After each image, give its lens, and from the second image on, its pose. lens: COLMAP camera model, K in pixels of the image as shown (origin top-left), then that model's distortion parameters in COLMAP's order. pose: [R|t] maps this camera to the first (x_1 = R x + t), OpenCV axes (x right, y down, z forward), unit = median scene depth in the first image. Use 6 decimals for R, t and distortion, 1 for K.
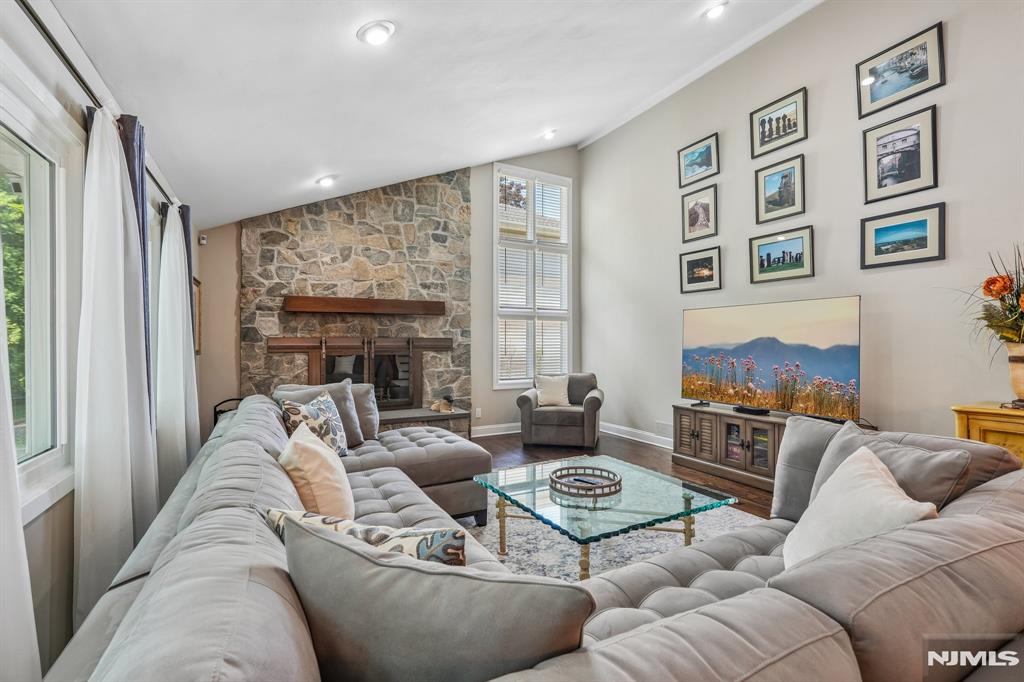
lens RADIAL K [[452.0, 0, 508.8], [0, 452.0, 339.0], [0, 0, 1]] dist [-0.001171, 0.003756]
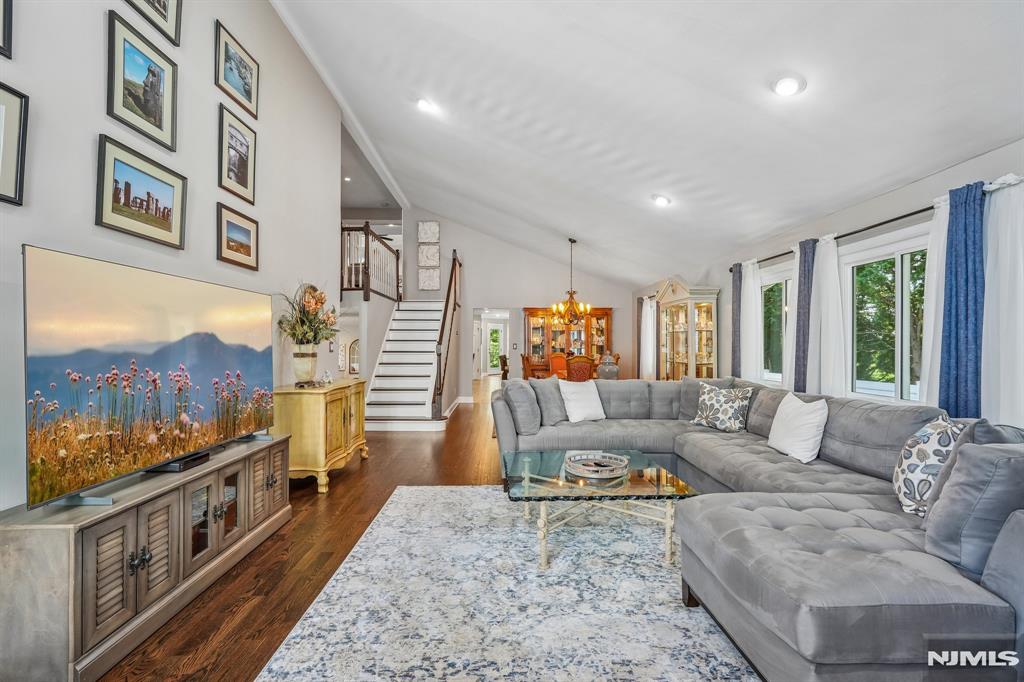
lens RADIAL K [[452.0, 0, 512.6], [0, 452.0, 343.7], [0, 0, 1]] dist [-0.001171, 0.003756]
pose [[-0.887700, 0.006882, 0.460371, -0.087473], [-0.000084, 0.999886, -0.015111, 0.015115], [-0.460422, -0.013453, -0.887598, 1.082511]]
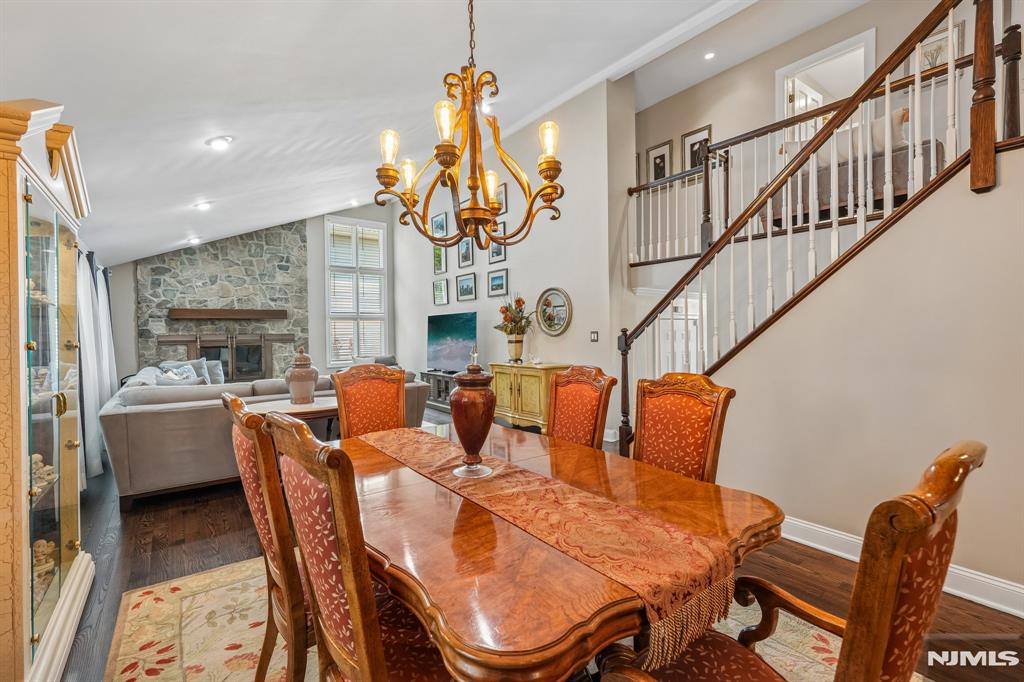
lens RADIAL K [[452.0, 0, 507.4], [0, 452.0, 338.1], [0, 0, 1]] dist [-0.001171, 0.003756]
pose [[0.987829, -0.014524, 0.154864, 0.397740], [0.011767, 0.999756, 0.018706, -0.008869], [-0.155097, -0.016656, 0.987759, -0.695577]]
